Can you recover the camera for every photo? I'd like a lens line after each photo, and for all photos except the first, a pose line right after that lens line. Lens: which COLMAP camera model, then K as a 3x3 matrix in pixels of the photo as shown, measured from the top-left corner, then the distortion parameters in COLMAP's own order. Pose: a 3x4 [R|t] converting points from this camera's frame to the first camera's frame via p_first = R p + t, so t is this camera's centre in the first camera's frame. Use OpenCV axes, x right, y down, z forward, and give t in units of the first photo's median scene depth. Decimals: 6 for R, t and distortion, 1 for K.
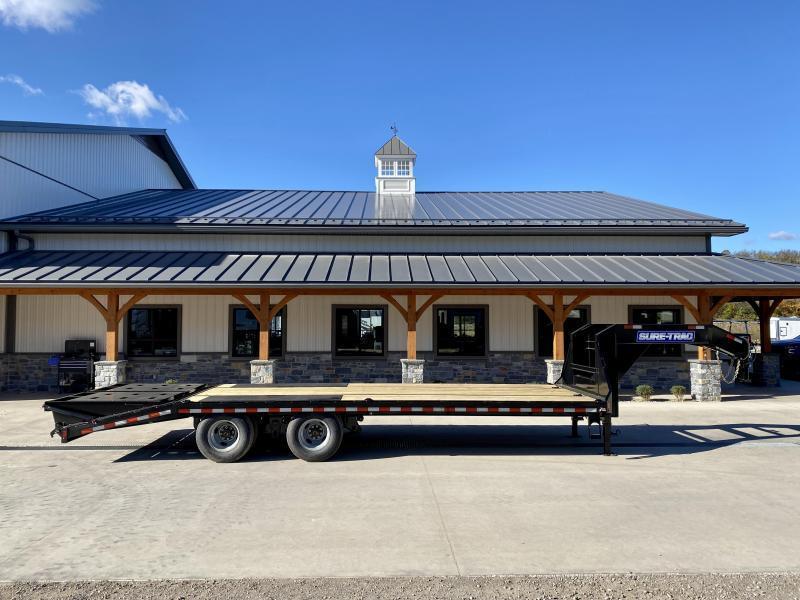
lens RADIAL K [[615.8, 0, 398.0], [0, 615.8, 295.5], [0, 0, 1]] dist [0.046433, -0.051764]
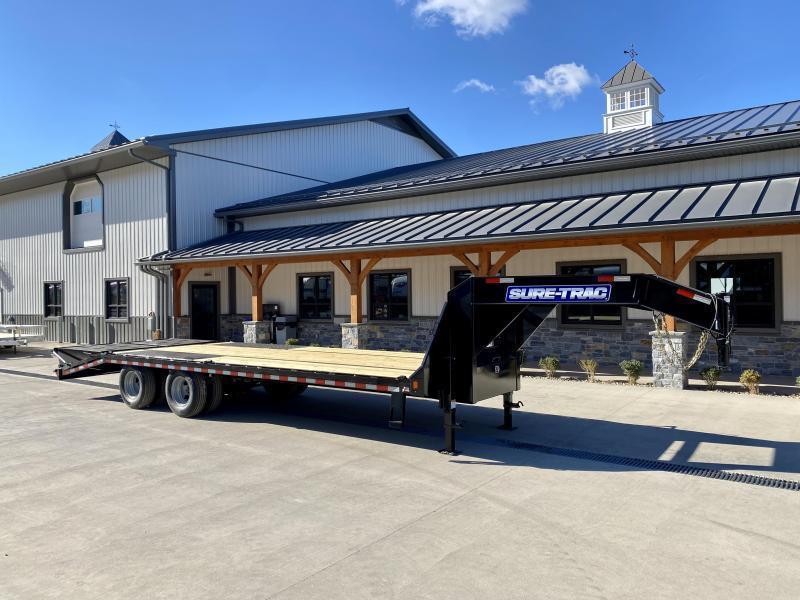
lens RADIAL K [[615.8, 0, 397.3], [0, 615.8, 296.2], [0, 0, 1]] dist [0.046433, -0.051764]
pose [[0.785386, -0.006394, -0.618973, 0.409620], [0.037801, 0.998576, 0.037649, 0.021757], [0.617851, -0.052967, 0.784509, 0.216997]]
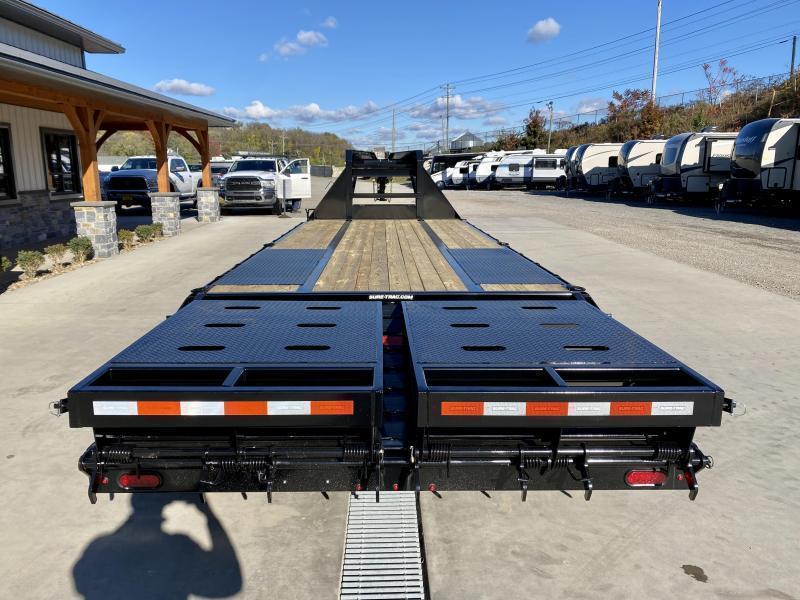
lens RADIAL K [[615.8, 0, 401.0], [0, 615.8, 295.5], [0, 0, 1]] dist [0.046433, -0.051764]
pose [[-0.004538, -0.204702, 0.978814, -0.412723], [-0.045425, 0.977856, 0.204291, 0.041908], [-0.998957, -0.043536, -0.013736, 0.574373]]
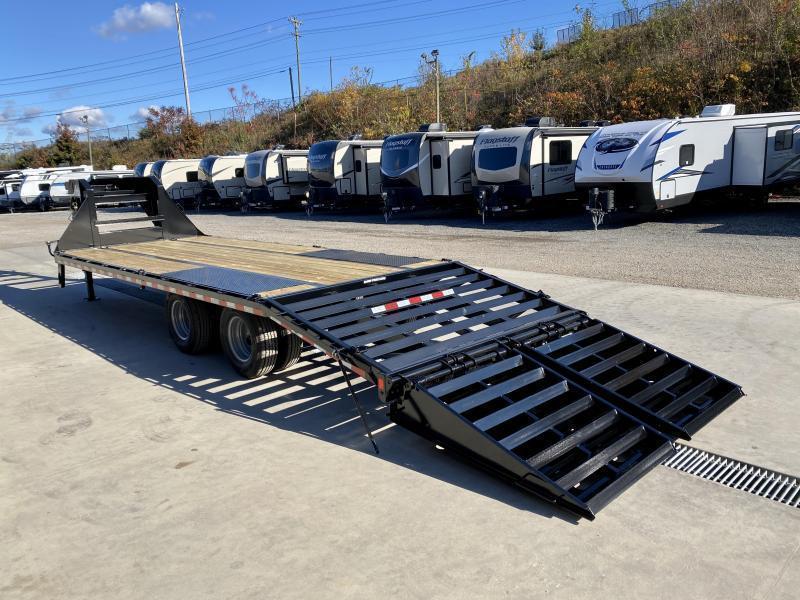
lens RADIAL K [[615.8, 0, 401.2], [0, 615.8, 296.1], [0, 0, 1]] dist [0.046433, -0.051764]
pose [[-0.680752, -0.122358, 0.722222, -0.451540], [0.006982, 0.984822, 0.173429, 0.038273], [-0.732480, 0.123104, -0.669565, 0.802063]]
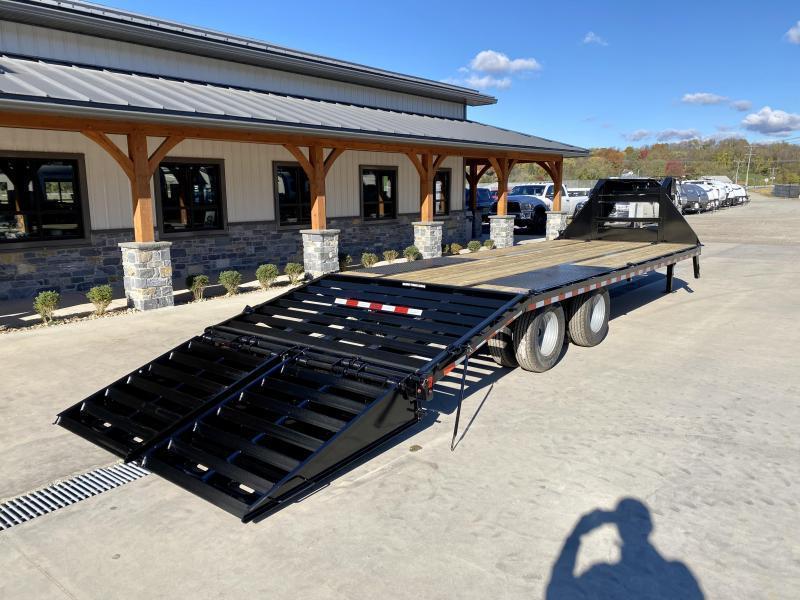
lens RADIAL K [[615.8, 0, 394.4], [0, 615.8, 302.2], [0, 0, 1]] dist [0.046433, -0.051764]
pose [[0.650137, -0.142244, 0.746383, -0.462237], [-0.021086, 0.978564, 0.204860, 0.026706], [-0.759524, -0.148926, 0.633201, 0.354471]]
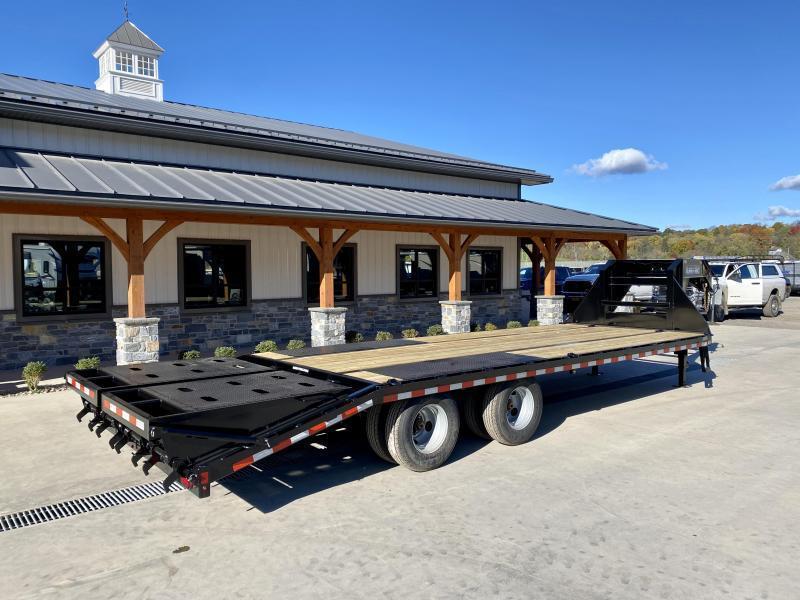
lens RADIAL K [[615.8, 0, 393.2], [0, 615.8, 295.4], [0, 0, 1]] dist [0.046433, -0.051764]
pose [[0.789967, -0.031995, 0.612314, -0.355648], [-0.019991, 0.996763, 0.077875, 0.020405], [-0.612823, -0.073759, 0.786770, 0.271644]]
